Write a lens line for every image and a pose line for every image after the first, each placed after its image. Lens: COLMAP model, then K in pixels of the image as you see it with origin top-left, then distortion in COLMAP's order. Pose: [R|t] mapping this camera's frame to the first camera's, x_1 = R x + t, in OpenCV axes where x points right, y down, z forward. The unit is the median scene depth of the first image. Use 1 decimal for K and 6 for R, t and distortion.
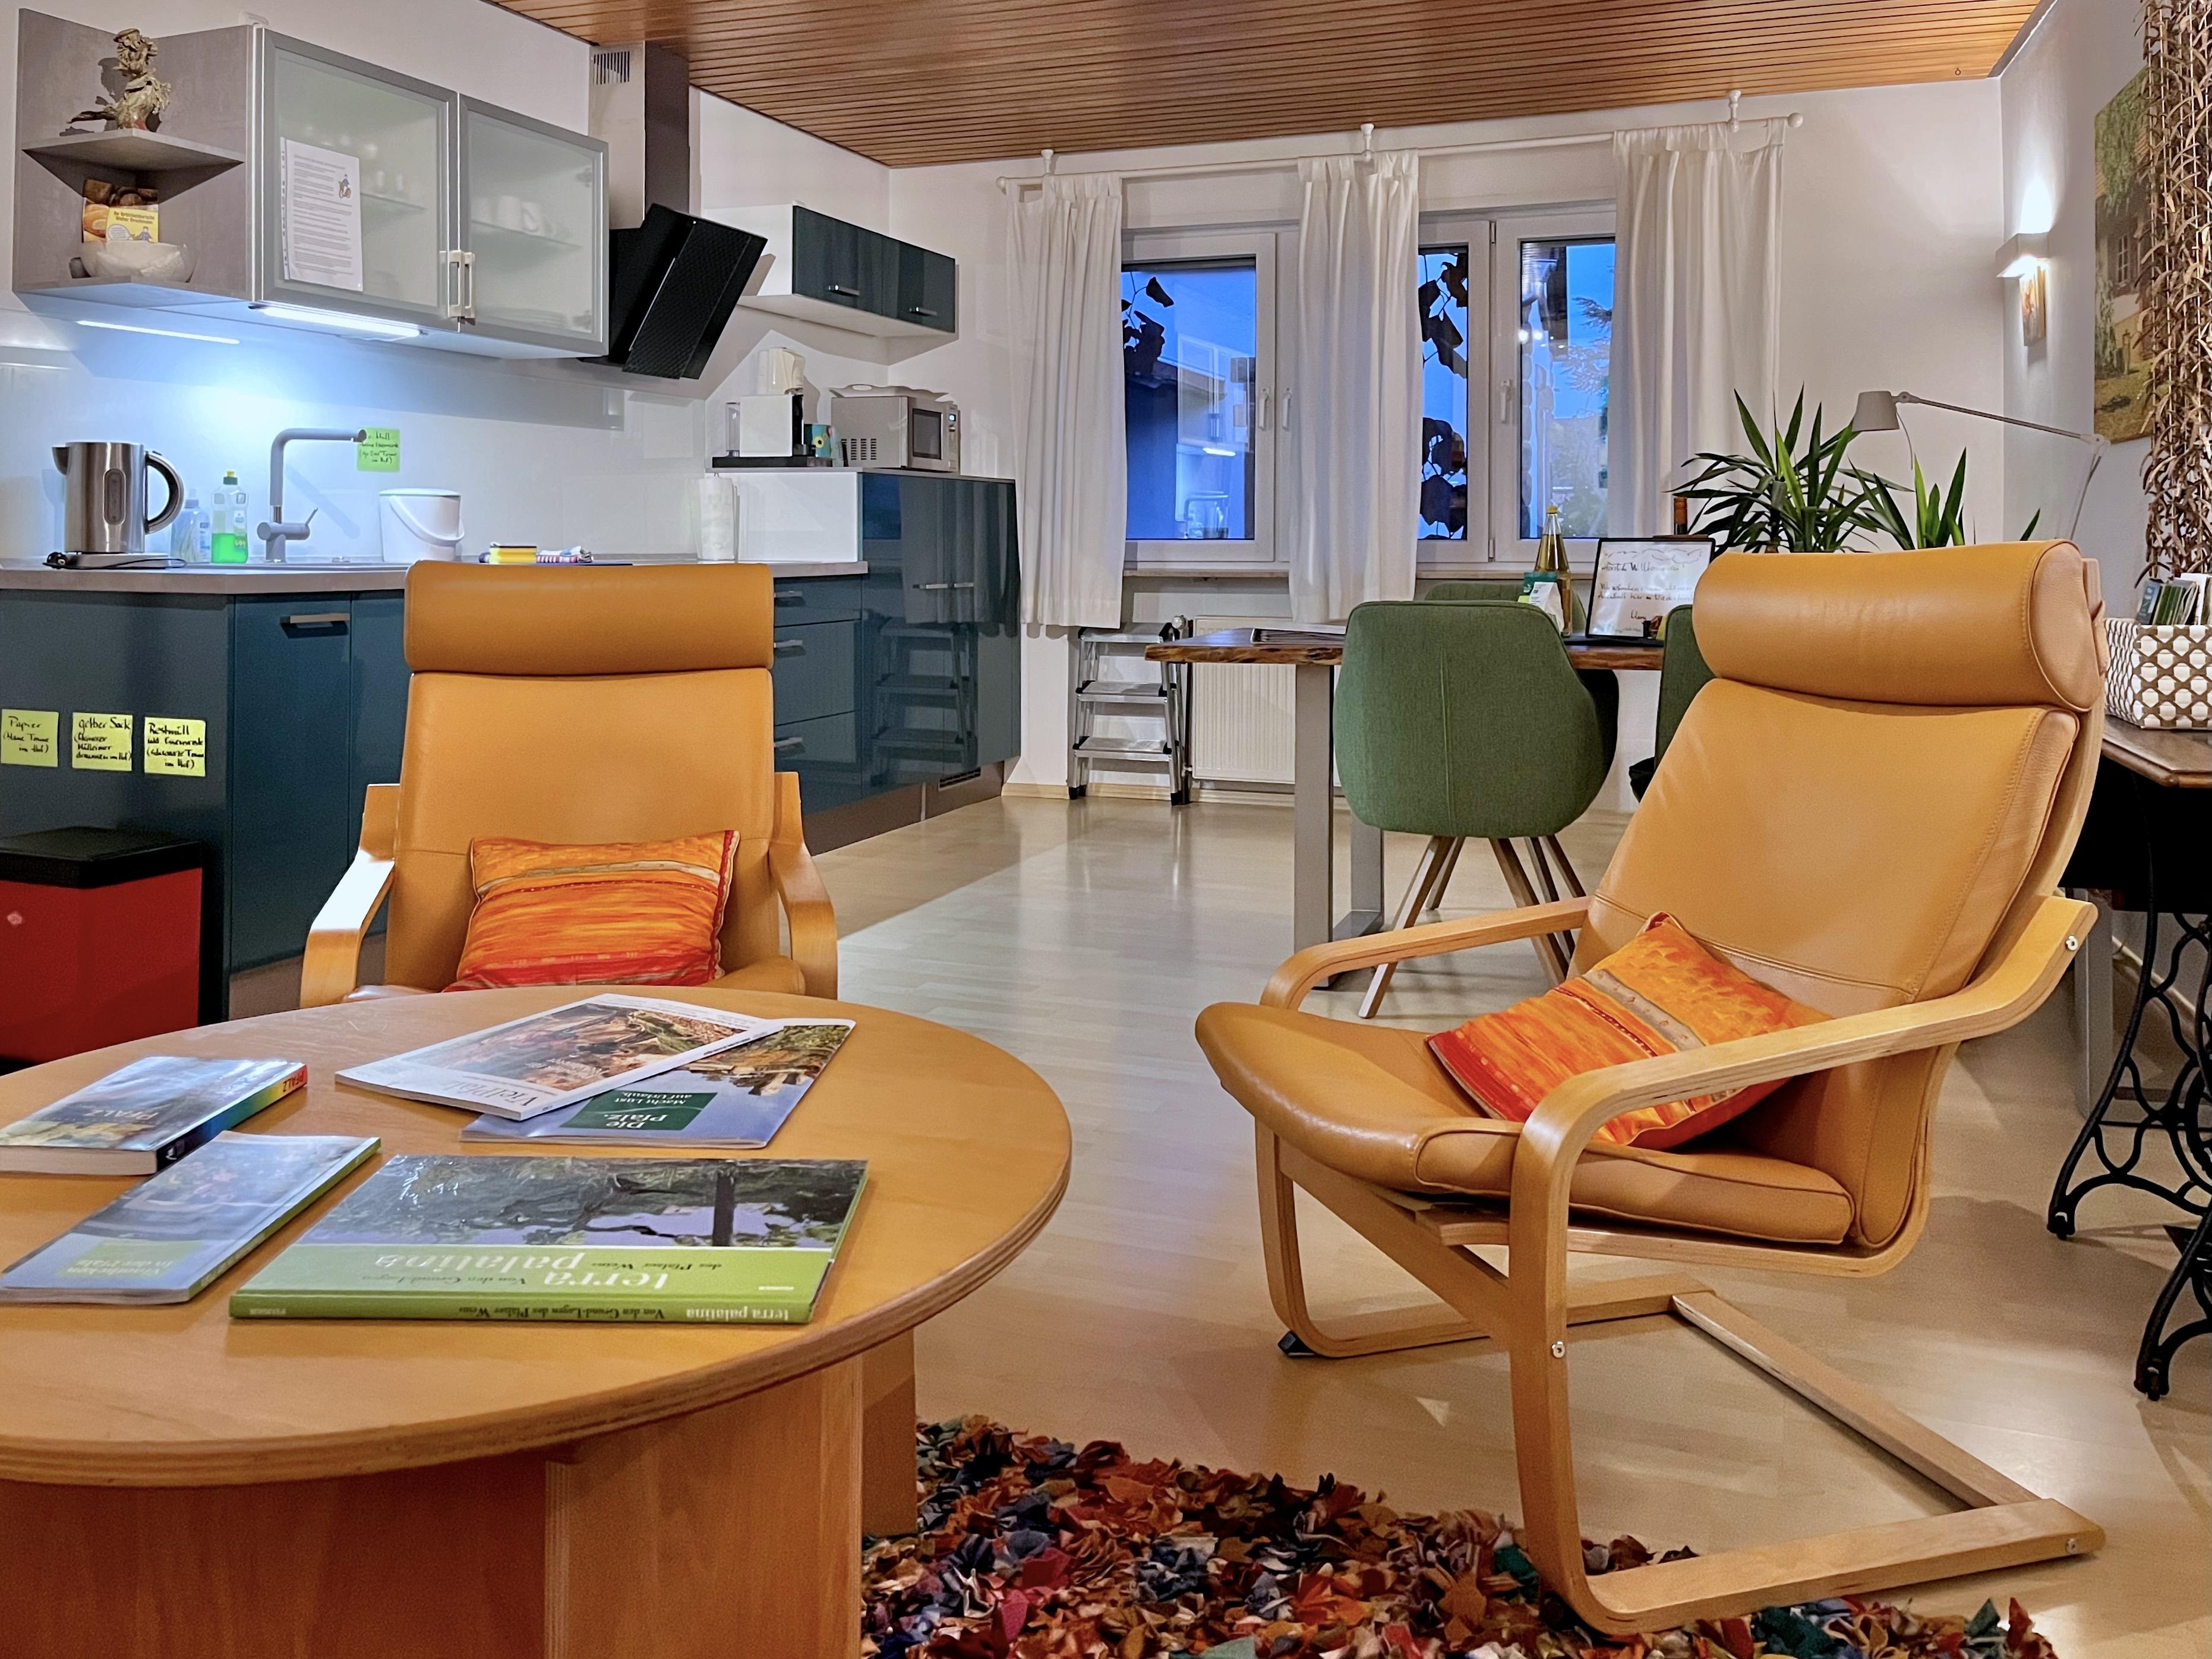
lens RADIAL K [[1819.7, 0, 1099.9], [0, 1819.7, 698.0], [0, 0, 1]] dist [-0.004472, -0.013097]
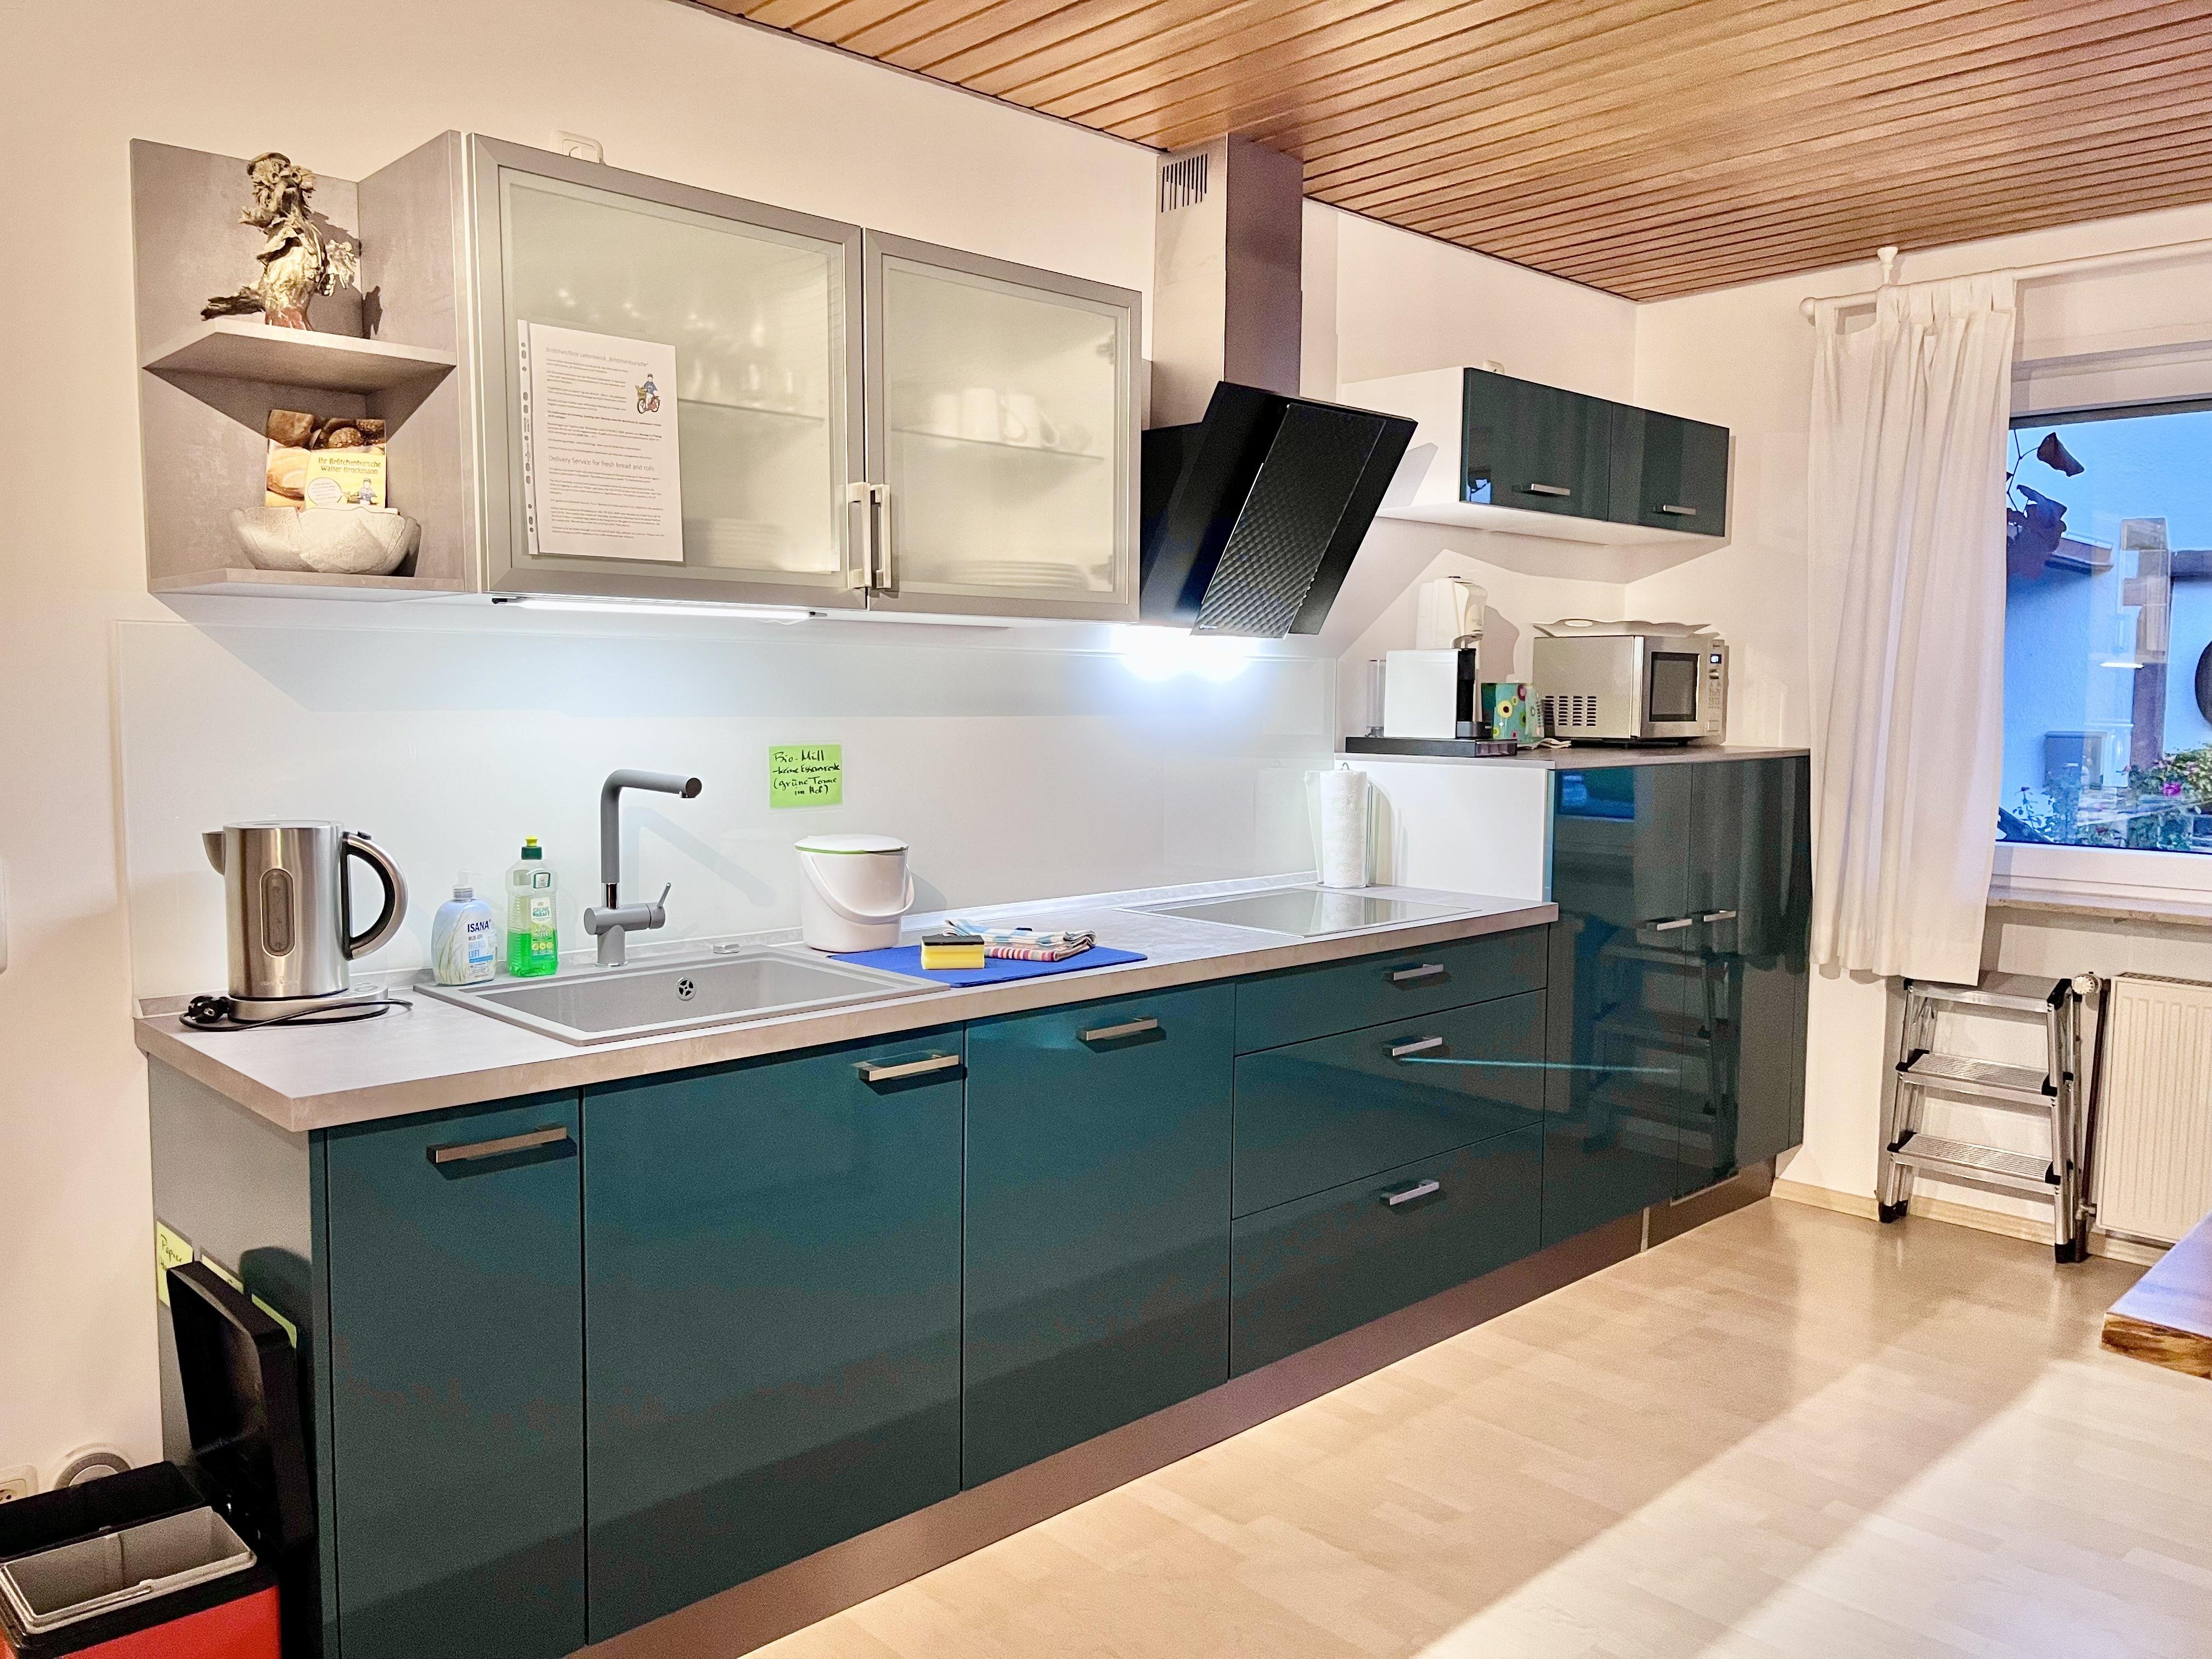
lens RADIAL K [[1704.8, 0, 1113.4], [0, 1704.8, 854.0], [0, 0, 1]] dist [0.028129, -0.006365]
pose [[0.909360, 0.037764, -0.414292, -0.018626], [-0.034688, 0.999286, 0.014947, -0.089857], [0.414561, 0.000779, 0.910021, 0.344886]]
